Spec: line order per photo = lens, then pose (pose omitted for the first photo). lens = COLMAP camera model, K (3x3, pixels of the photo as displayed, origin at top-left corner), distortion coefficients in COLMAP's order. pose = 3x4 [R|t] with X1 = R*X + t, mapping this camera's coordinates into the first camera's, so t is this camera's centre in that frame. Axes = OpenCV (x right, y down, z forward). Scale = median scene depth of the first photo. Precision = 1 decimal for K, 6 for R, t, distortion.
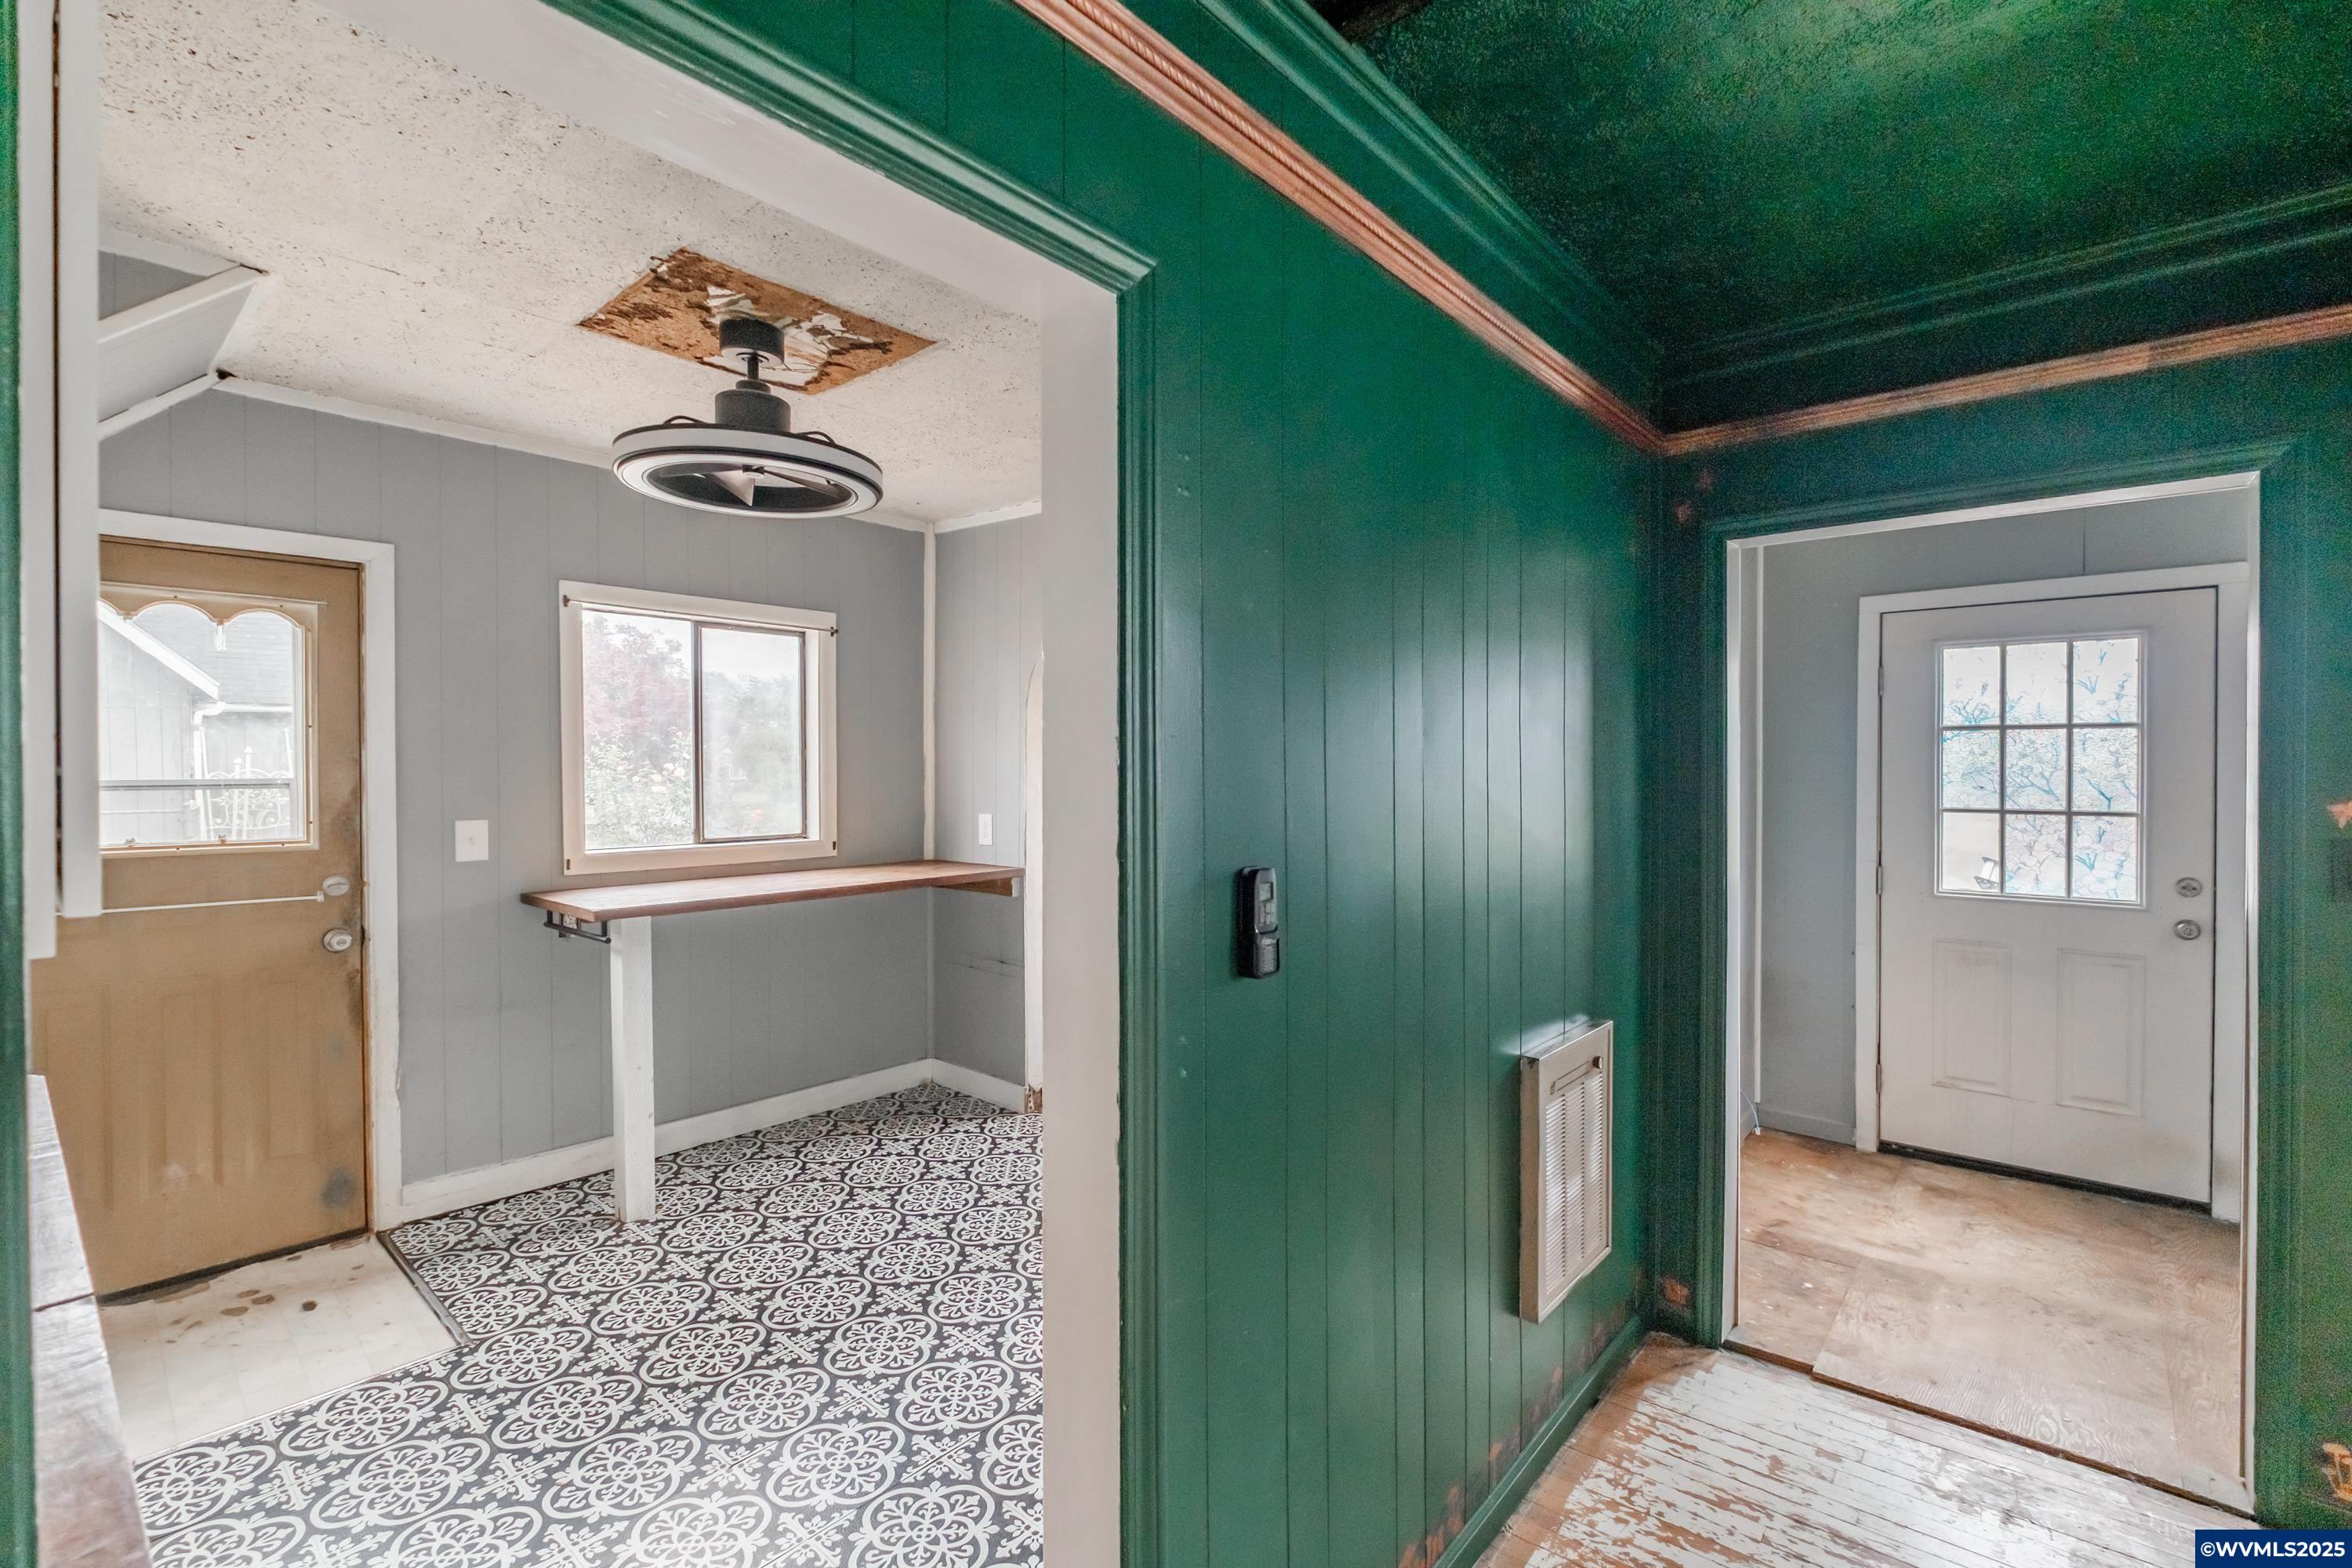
lens RADIAL K [[1016.5, 0, 1192.9], [0, 1016.5, 790.0], [0, 0, 1]] dist [-0.002132, 0.000044]
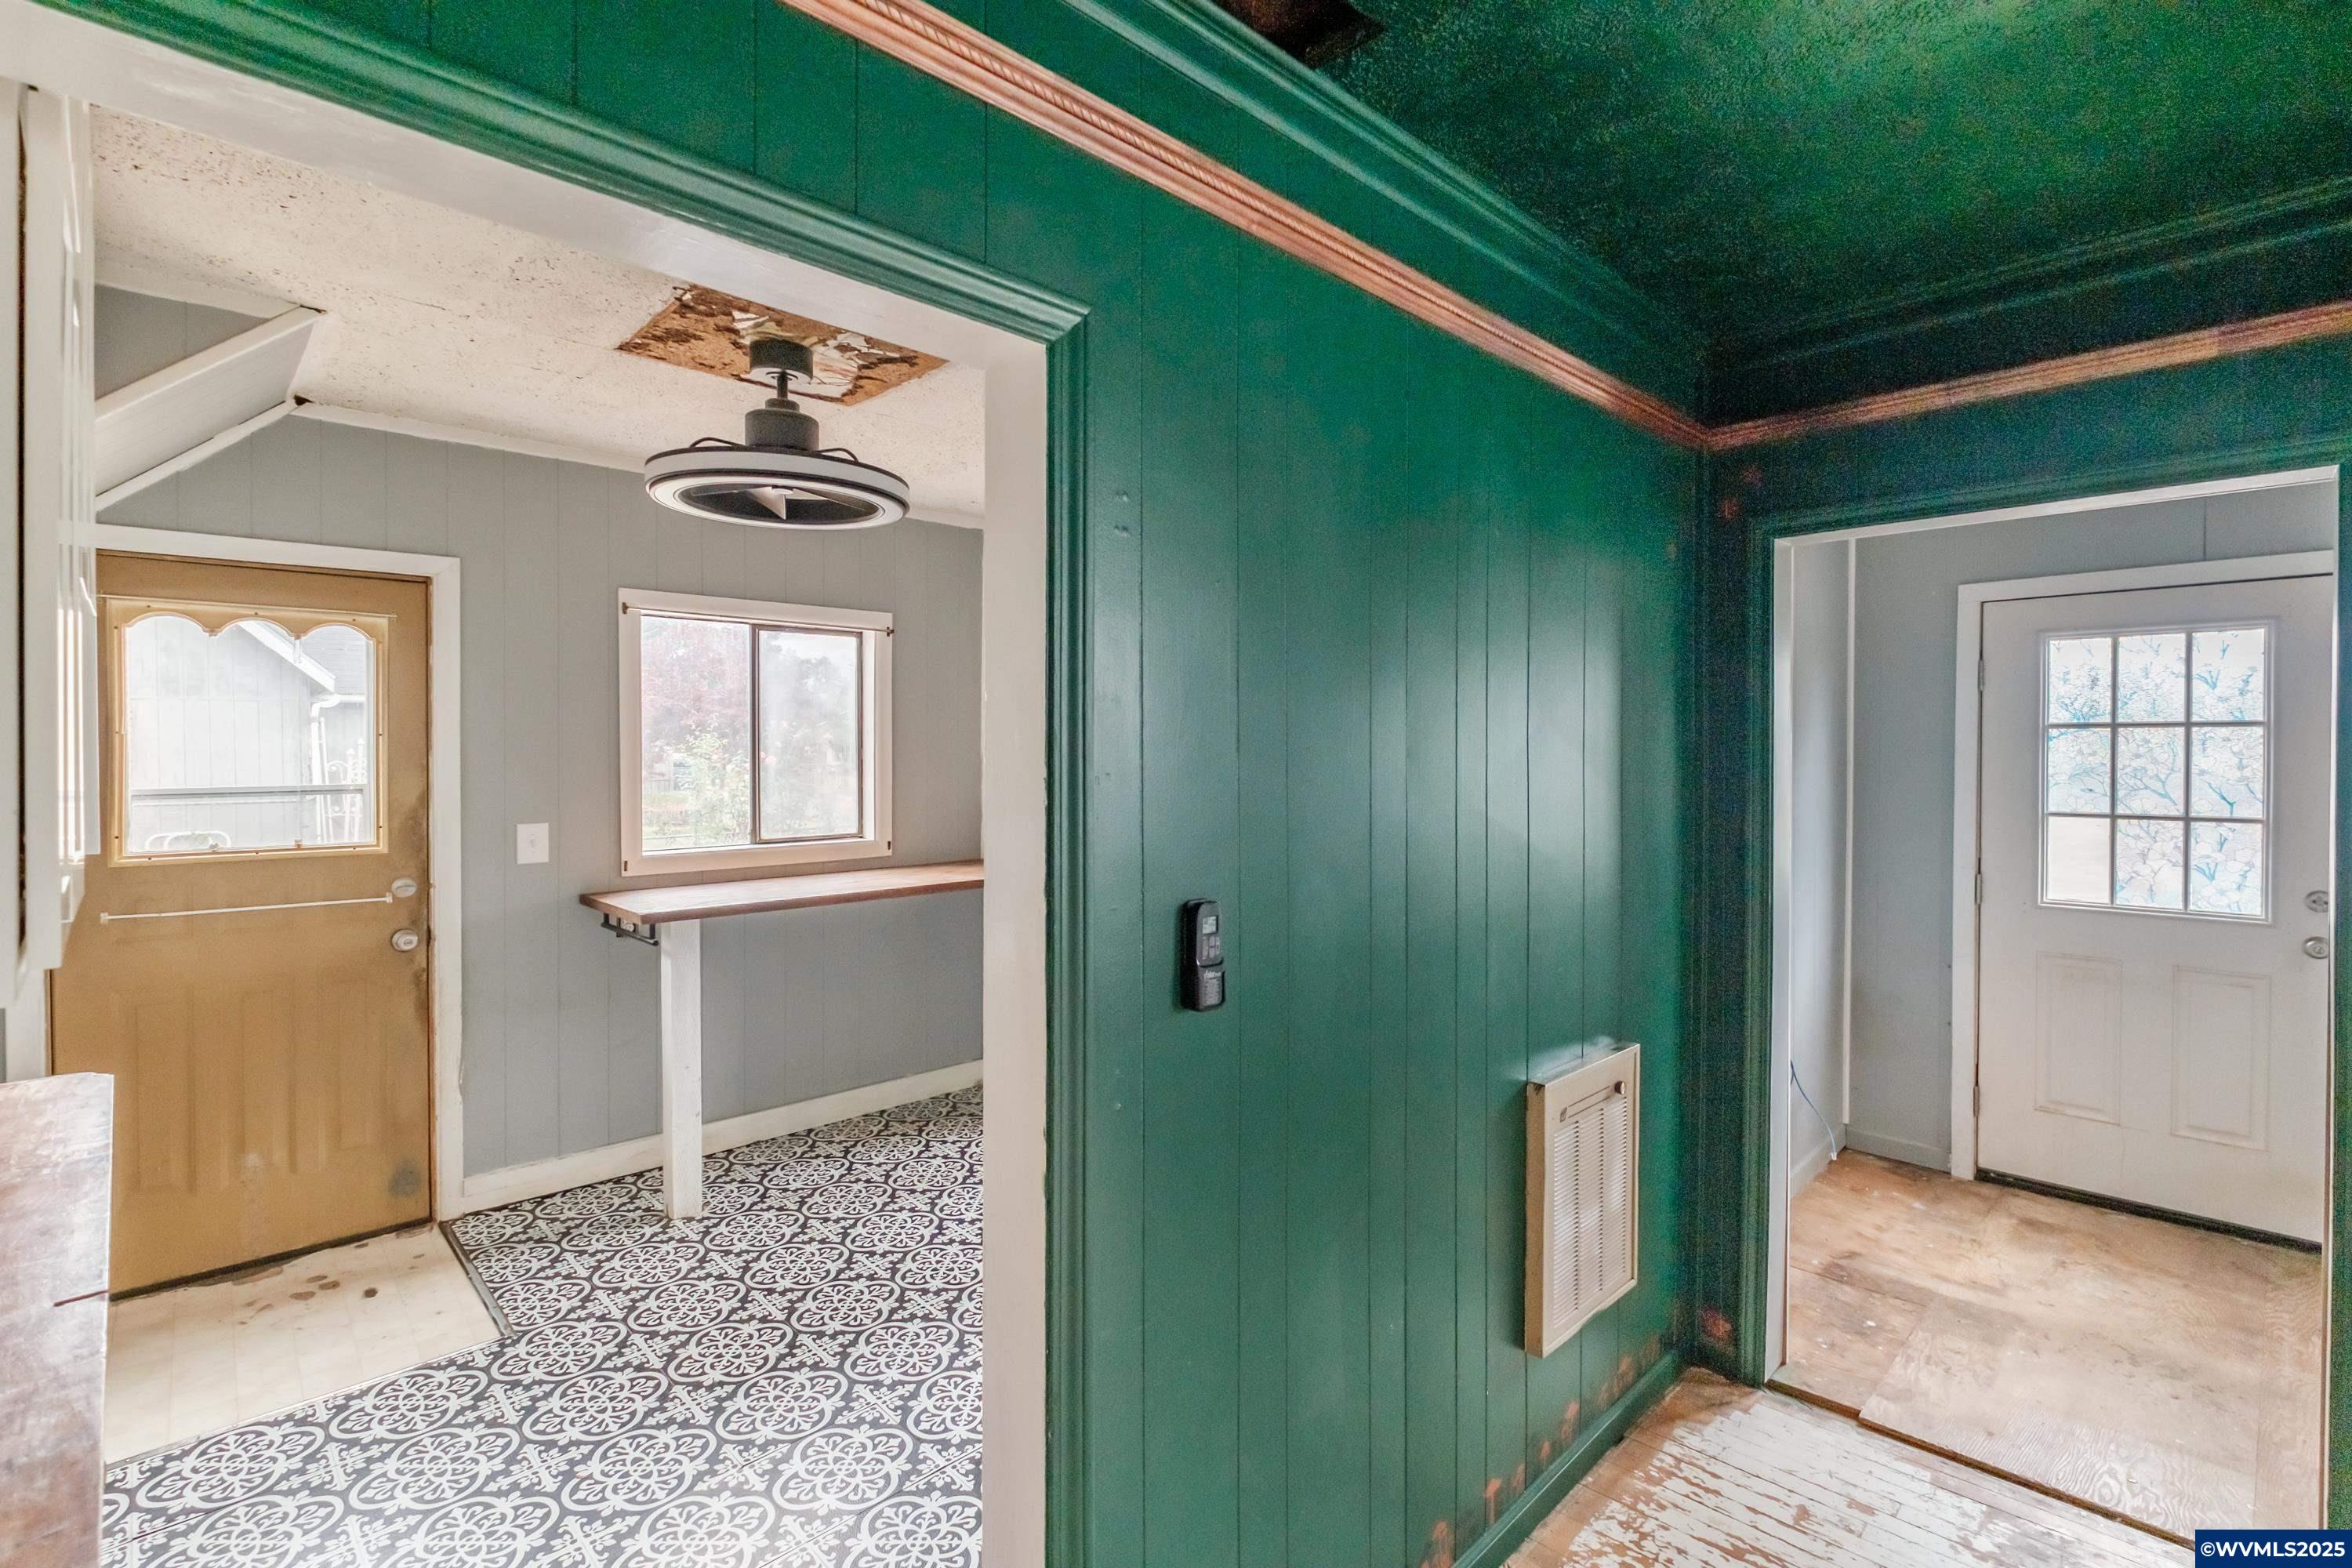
lens RADIAL K [[1053.8, 0, 1232.8], [0, 1053.8, 769.6], [0, 0, 1]] dist [0.000022, -0.001124]
pose [[0.997594, -0.000136, -0.069322, 0.088828], [-0.000026, 0.999997, -0.002339, -0.027409], [0.069322, 0.002335, 0.997592, -0.021838]]
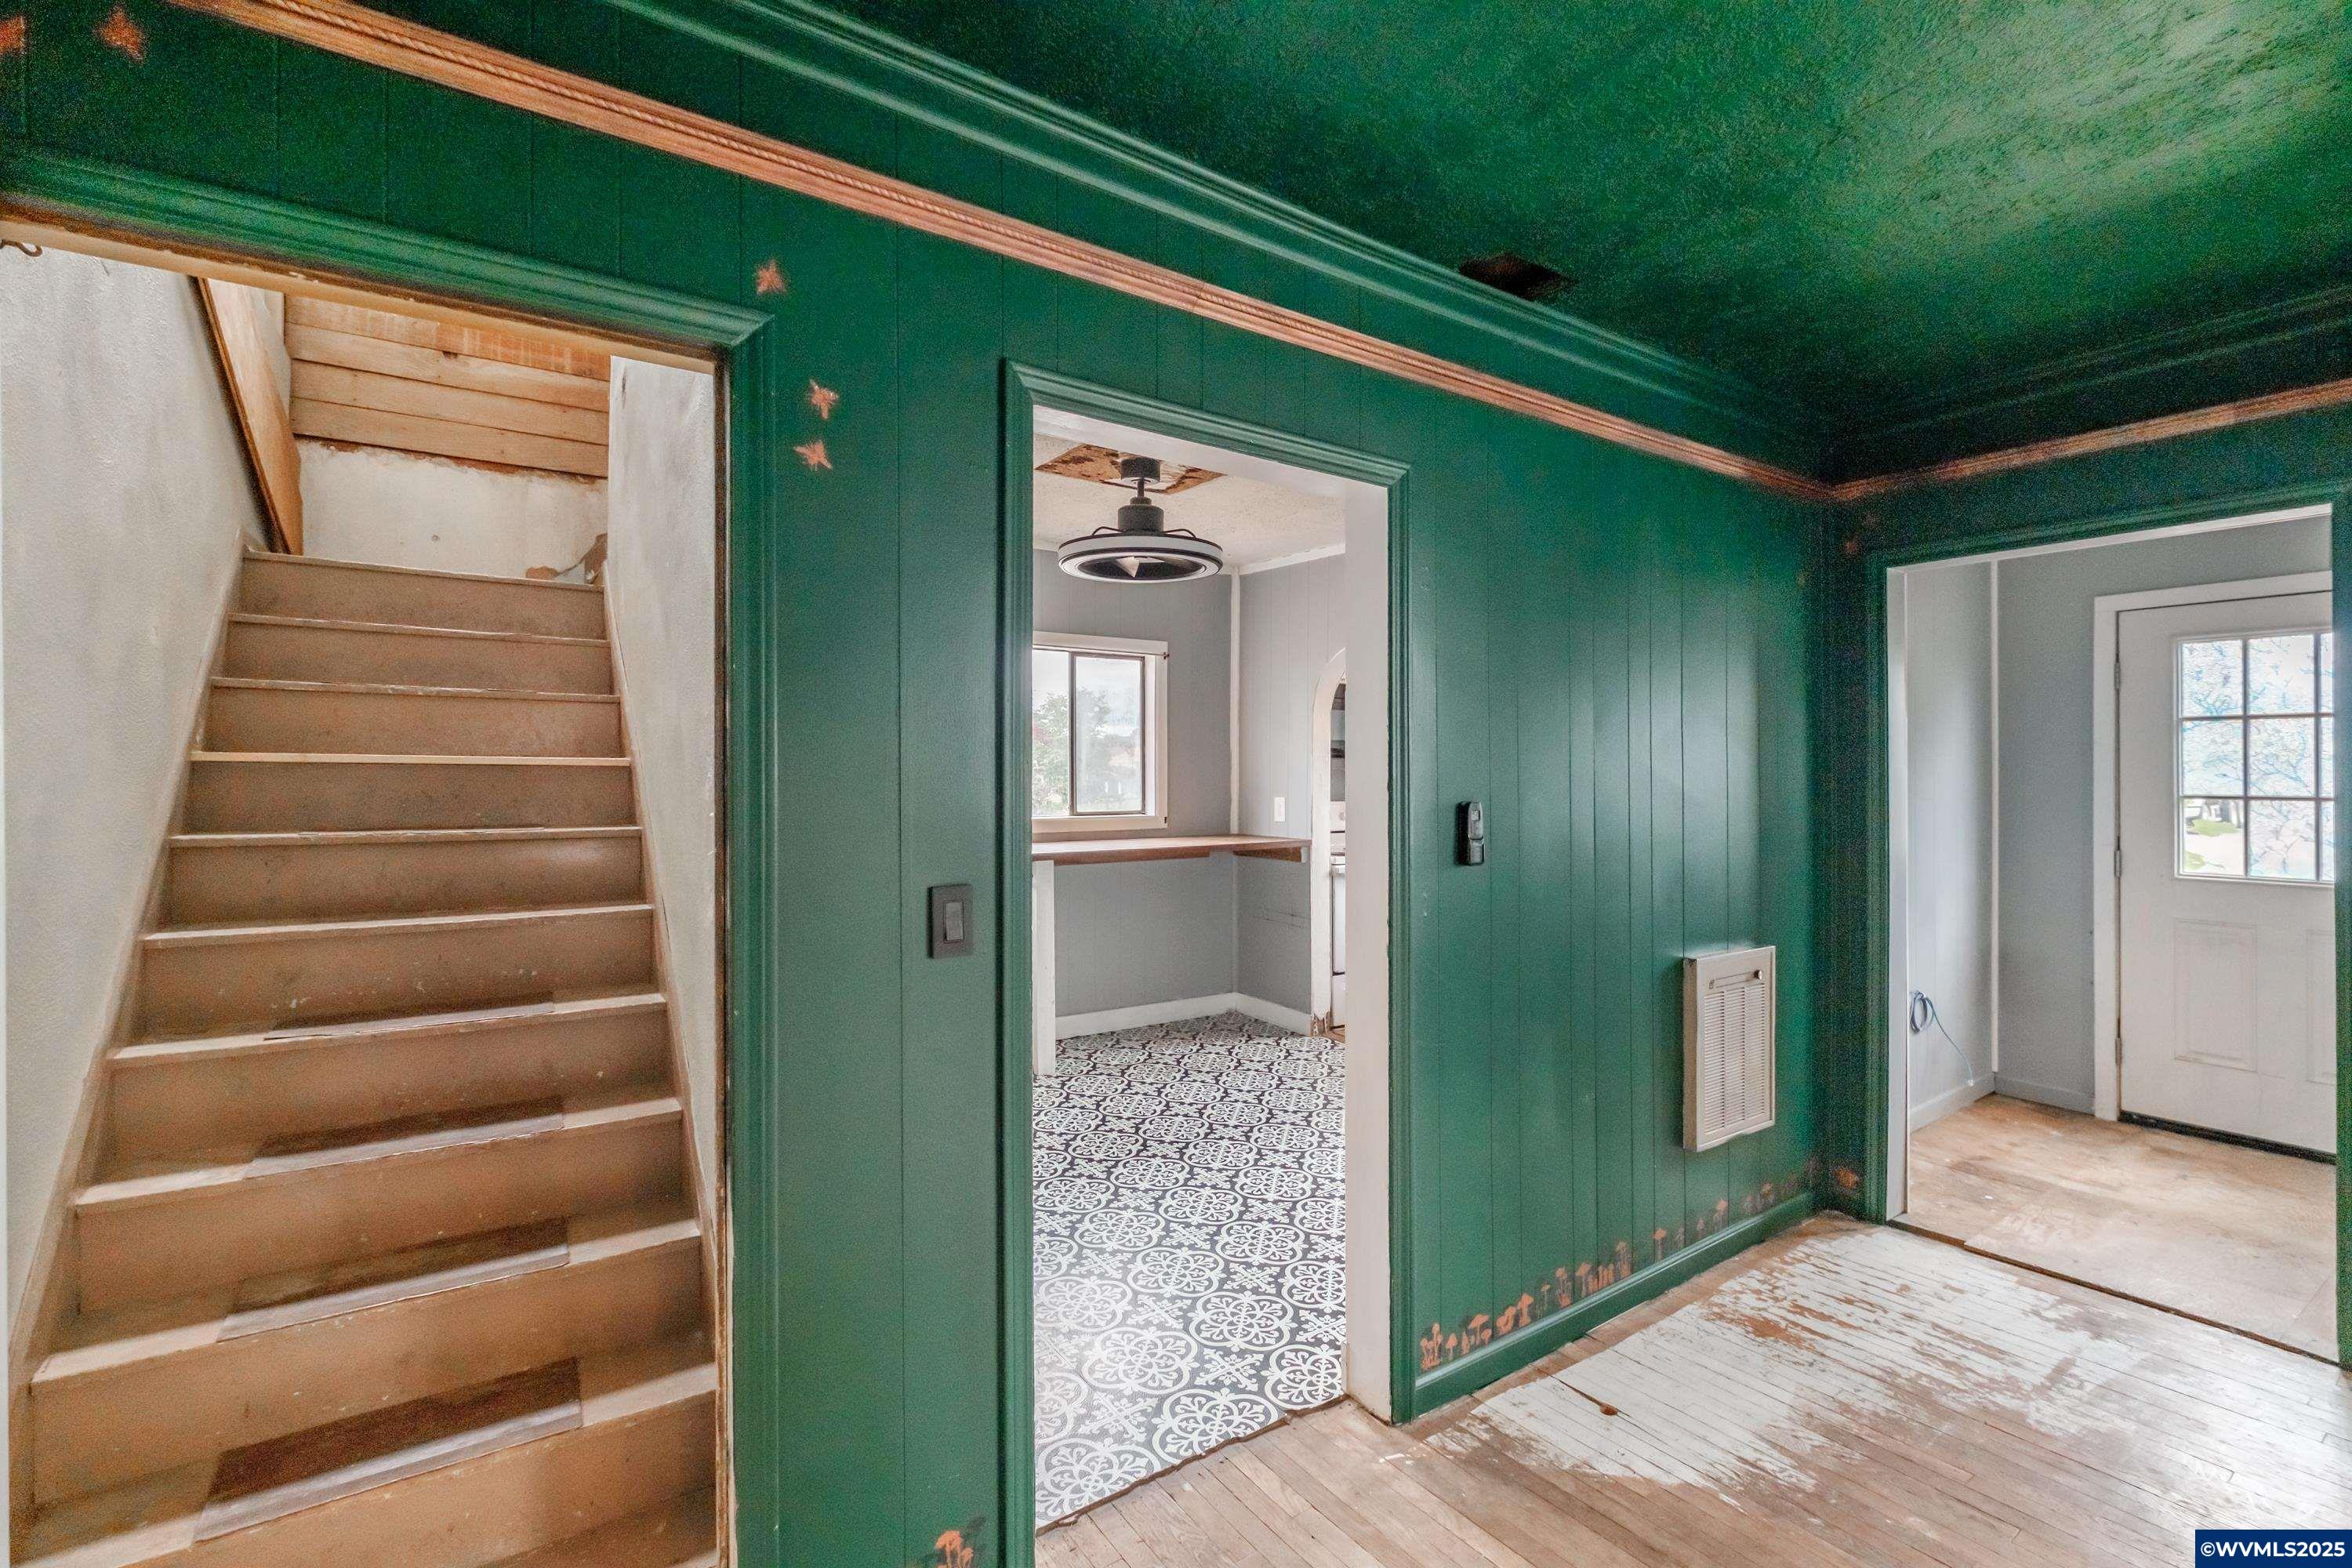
lens RADIAL K [[1036.0, 0, 1197.6], [0, 1036.0, 754.3], [0, 0, 1]] dist [-0.001253, -0.001049]
pose [[0.967929, -0.003550, -0.251199, 0.030762], [-0.006608, 0.999194, -0.039585, 0.036356], [0.251137, 0.039975, 0.967126, -0.427739]]
